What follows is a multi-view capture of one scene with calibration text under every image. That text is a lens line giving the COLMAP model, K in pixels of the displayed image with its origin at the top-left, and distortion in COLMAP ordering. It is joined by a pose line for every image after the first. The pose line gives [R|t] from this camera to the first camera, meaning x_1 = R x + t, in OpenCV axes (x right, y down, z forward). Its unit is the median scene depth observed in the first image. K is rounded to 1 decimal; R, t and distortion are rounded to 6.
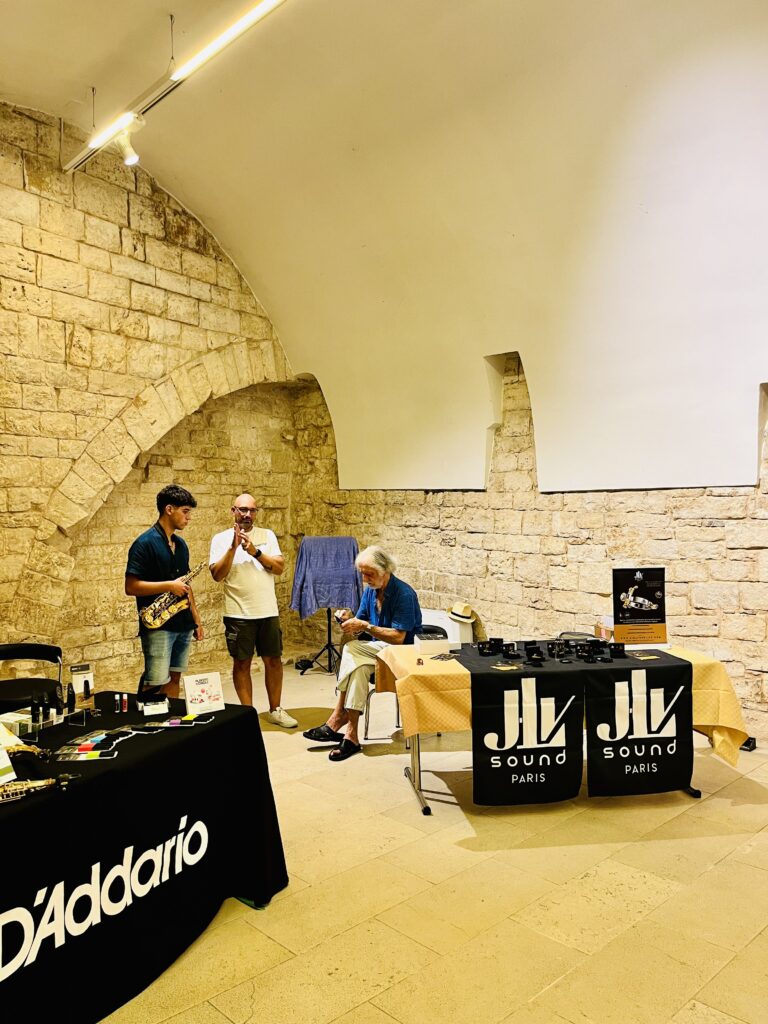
lens RADIAL K [[770.5, 0, 386.8], [0, 770.5, 525.8], [0, 0, 1]] dist [0.013640, -0.007008]
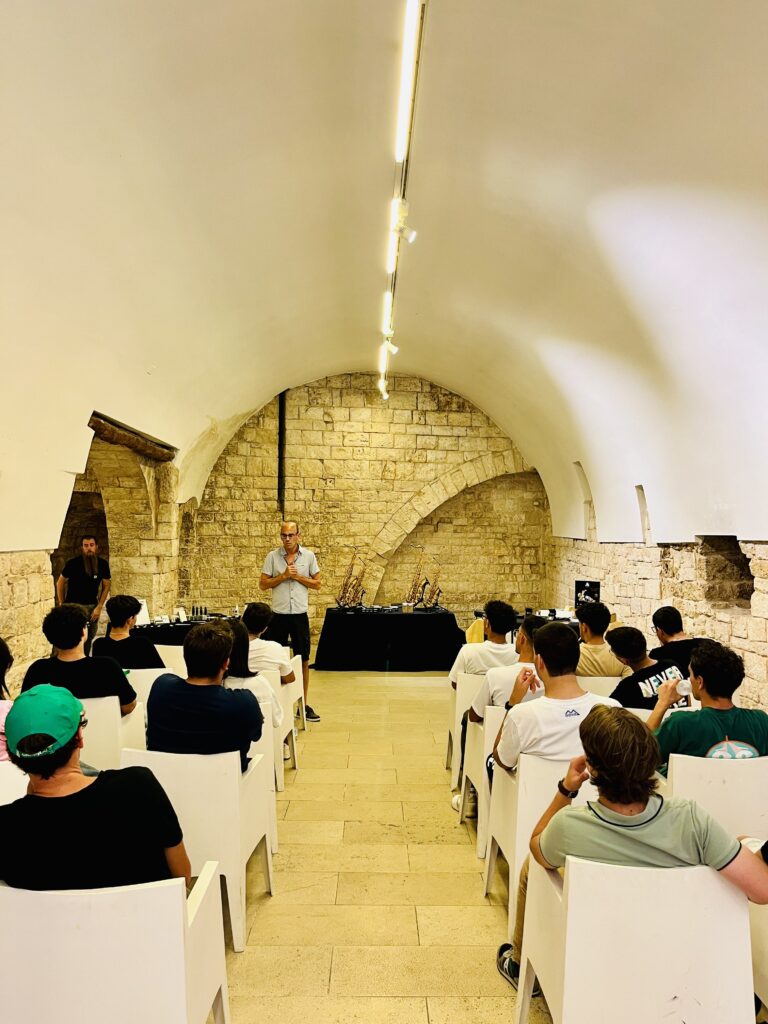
lens RADIAL K [[764.8, 0, 384.0], [0, 764.8, 512.0], [0, 0, 1]] dist [0.166626, -0.060246]
pose [[0.734533, -0.006732, -0.678539, 0.924238], [-0.031335, 0.998548, -0.043827, -0.019265], [0.677849, 0.053454, 0.733255, -0.511285]]
